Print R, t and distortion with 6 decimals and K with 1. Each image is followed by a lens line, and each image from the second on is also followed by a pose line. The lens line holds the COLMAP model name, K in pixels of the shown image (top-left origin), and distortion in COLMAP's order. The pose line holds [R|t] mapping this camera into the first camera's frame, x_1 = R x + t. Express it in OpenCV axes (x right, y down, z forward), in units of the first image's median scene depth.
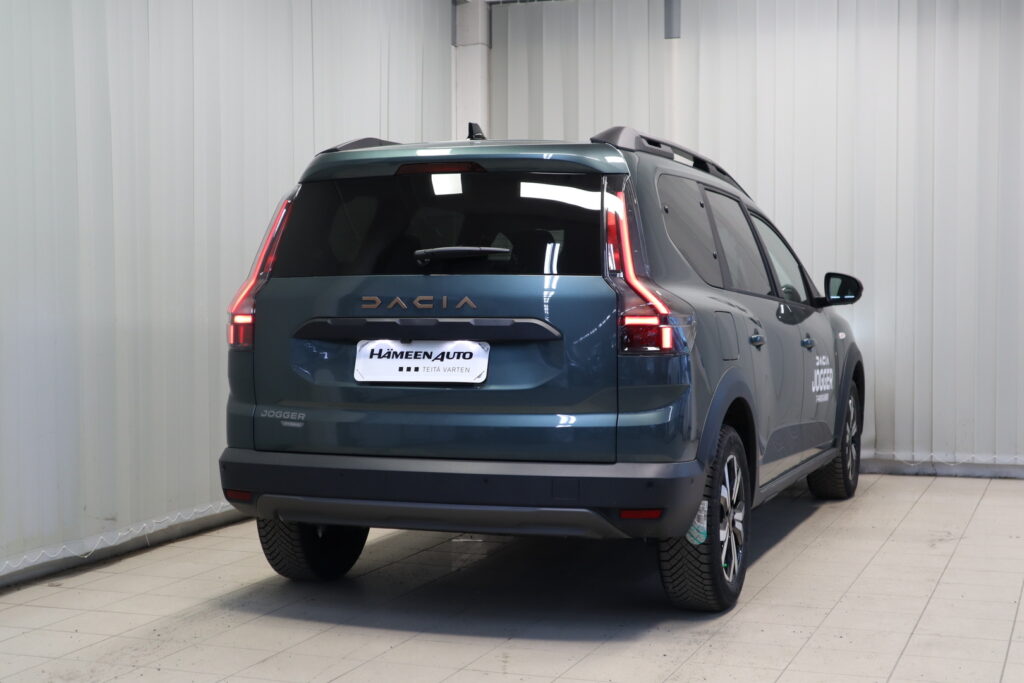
lens RADIAL K [[1576.1, 0, 519.4], [0, 1576.1, 341.4], [0, 0, 1]] dist [0.042170, 0.000000]
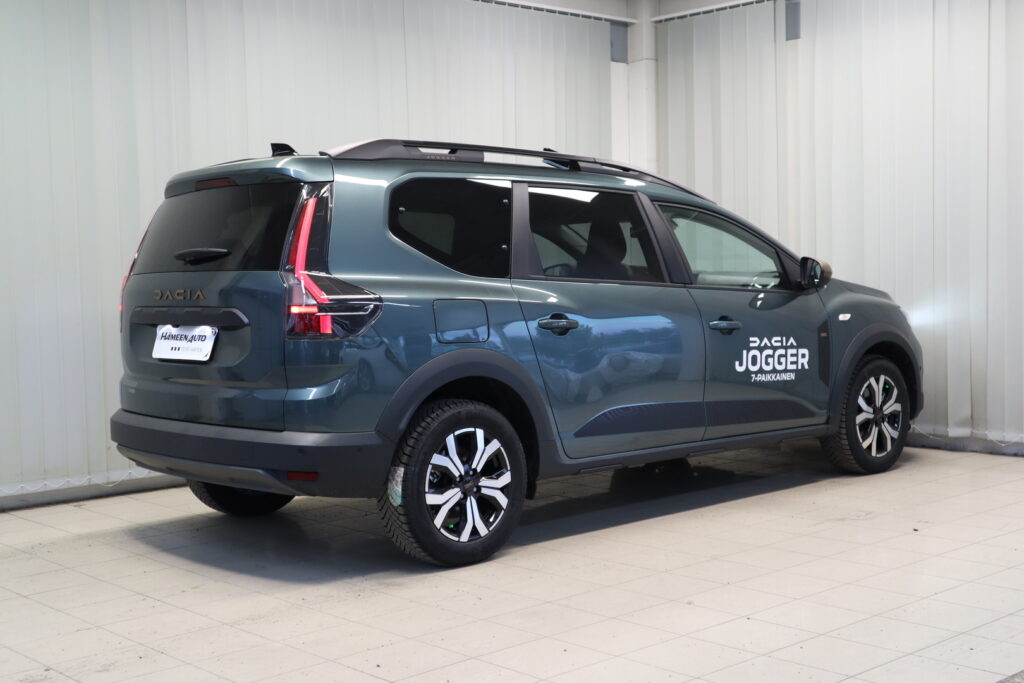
lens RADIAL K [[1323.8, 0, 506.8], [0, 1323.8, 344.8], [0, 0, 1]] dist [-0.001638, 0.000000]
pose [[0.885584, 0.009520, -0.464382, 0.634038], [0.001409, 0.999730, 0.023182, -0.009082], [0.464478, -0.021184, 0.885331, 0.200336]]
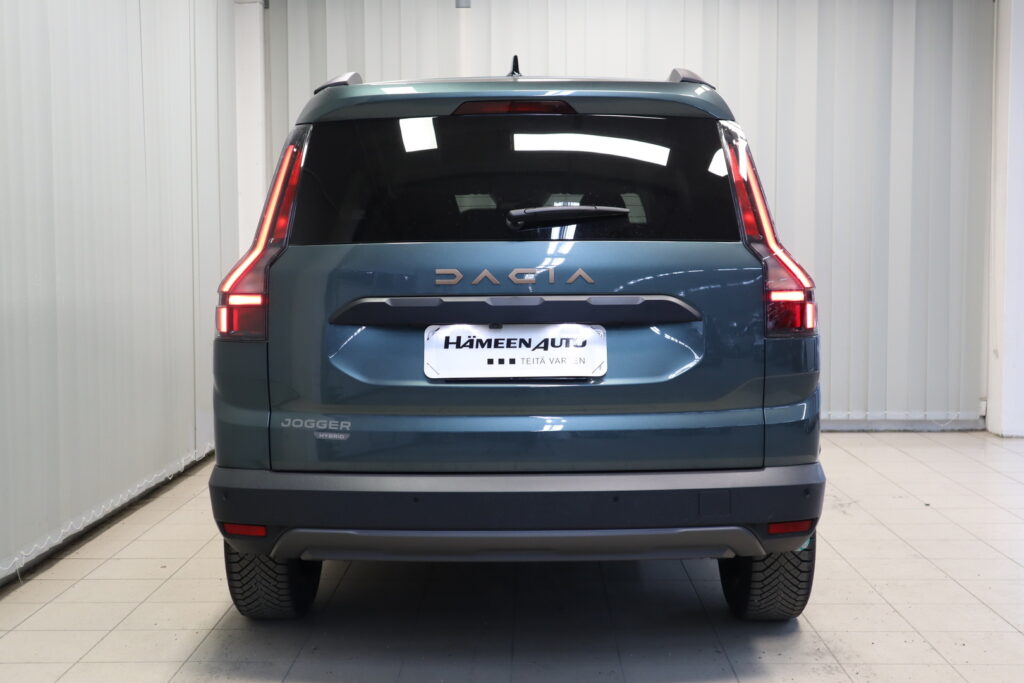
lens RADIAL K [[1323.8, 0, 531.4], [0, 1323.8, 350.2], [0, 0, 1]] dist [-0.001638, 0.000000]
pose [[0.940532, -0.026627, 0.338660, -0.276278], [0.015504, 0.999249, 0.035506, -0.010983], [-0.339351, -0.028144, 0.940239, 0.370255]]
